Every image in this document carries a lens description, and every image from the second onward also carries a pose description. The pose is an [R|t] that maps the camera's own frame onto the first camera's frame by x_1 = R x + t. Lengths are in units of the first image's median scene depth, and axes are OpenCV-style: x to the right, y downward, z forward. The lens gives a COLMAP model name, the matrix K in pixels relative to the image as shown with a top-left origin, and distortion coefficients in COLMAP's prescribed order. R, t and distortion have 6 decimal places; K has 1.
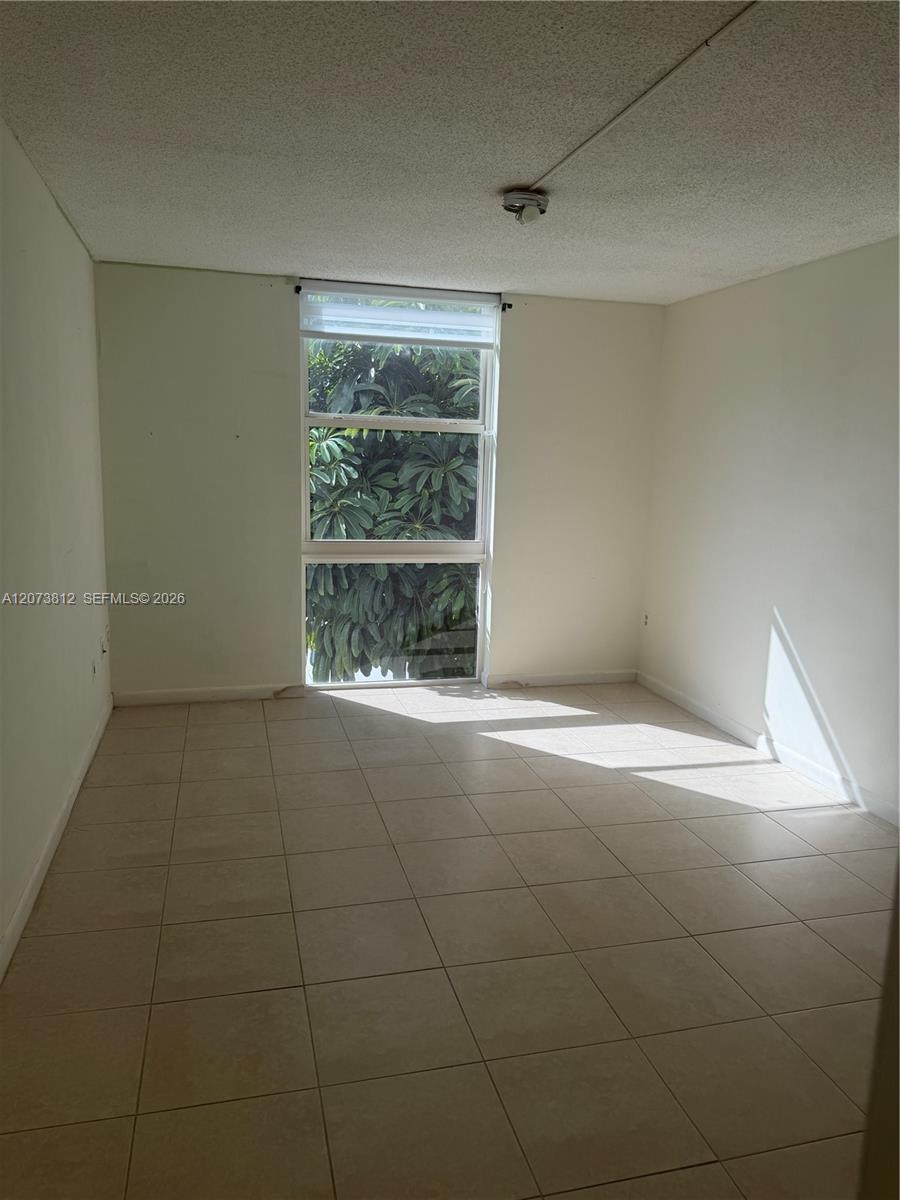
lens RADIAL K [[840.9, 0, 450.0], [0, 840.9, 600.0], [0, 0, 1]] dist [0.138931, -0.222969]
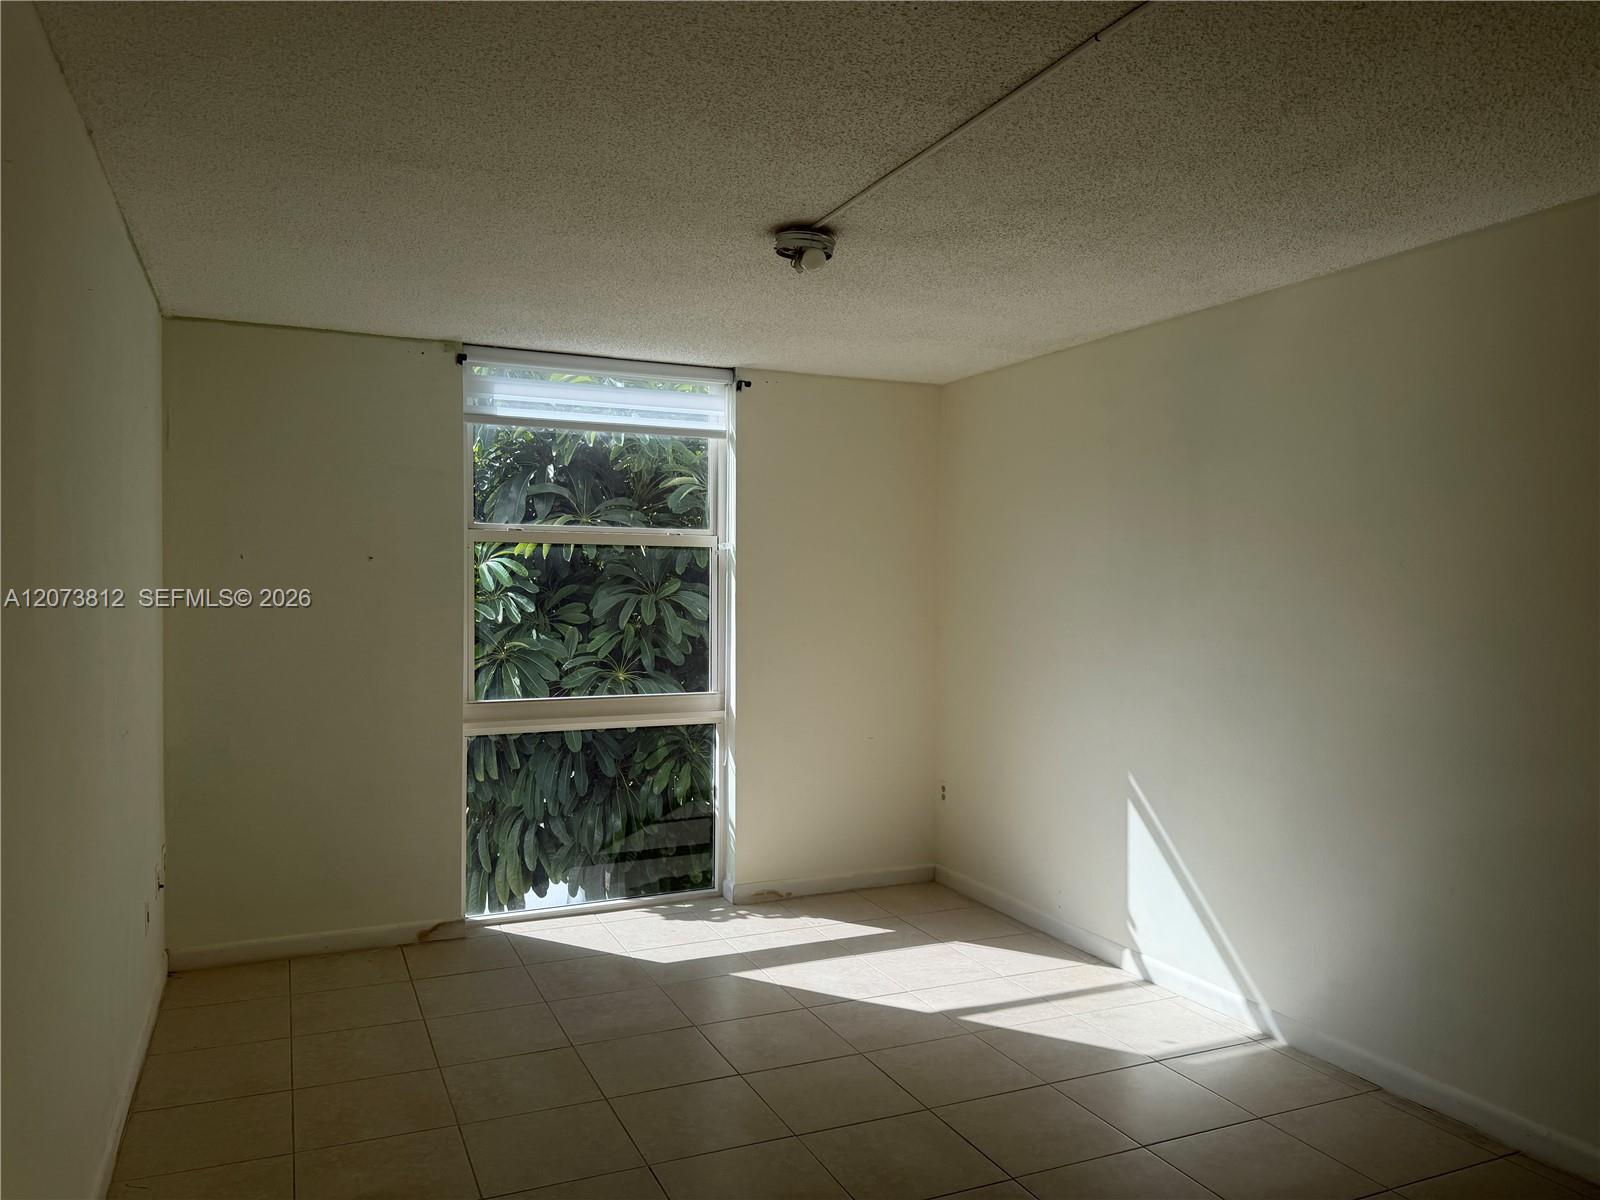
lens RADIAL K [[1121.2, 0, 784.6], [0, 1121.2, 598.8], [0, 0, 1]] dist [0.138931, -0.222969]
pose [[0.987808, -0.024044, 0.153808, -0.052268], [0.047351, 0.987595, -0.149716, -0.002520], [-0.148301, 0.155174, 0.976692, 0.039672]]
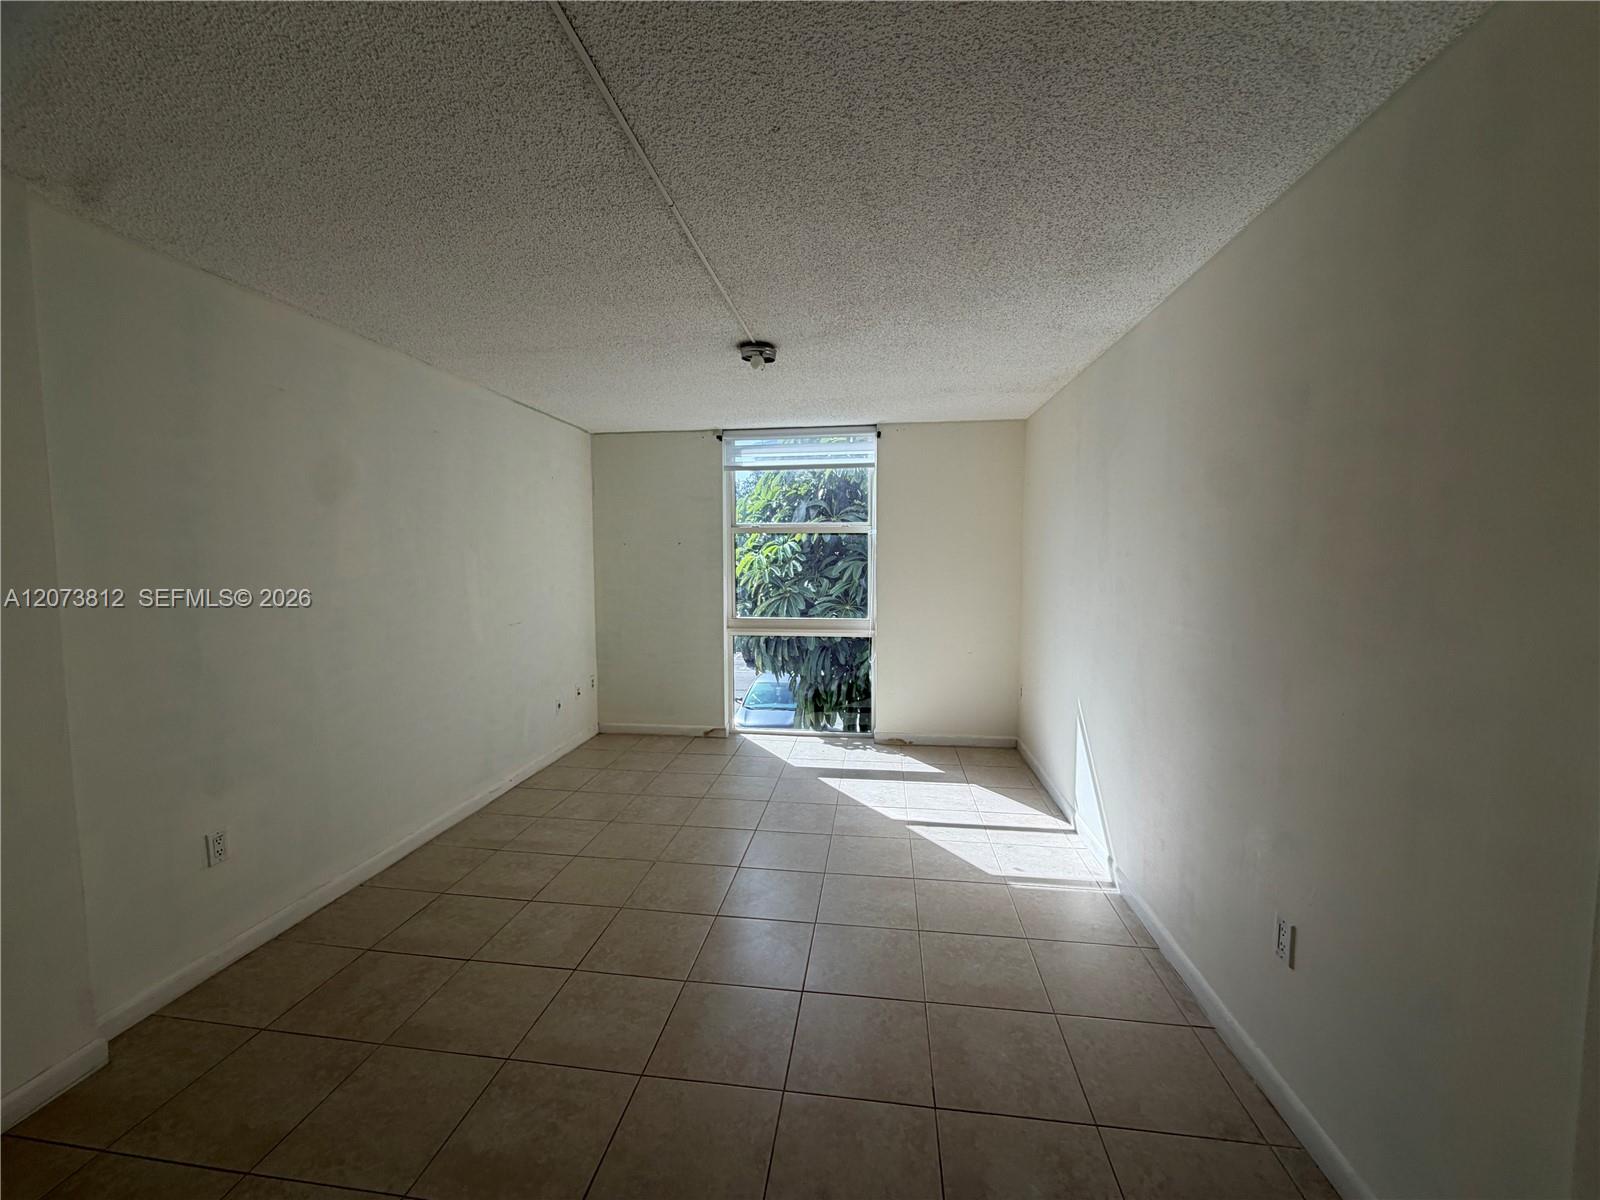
lens RADIAL K [[635.9, 0, 793.7], [0, 635.9, 595.9], [0, 0, 1]] dist [-0.000639, 0.000154]
pose [[0.923841, -0.005319, -0.382739, 0.285065], [-0.036482, 0.994128, -0.101875, -0.006332], [0.381033, 0.108079, 0.918223, 0.109289]]
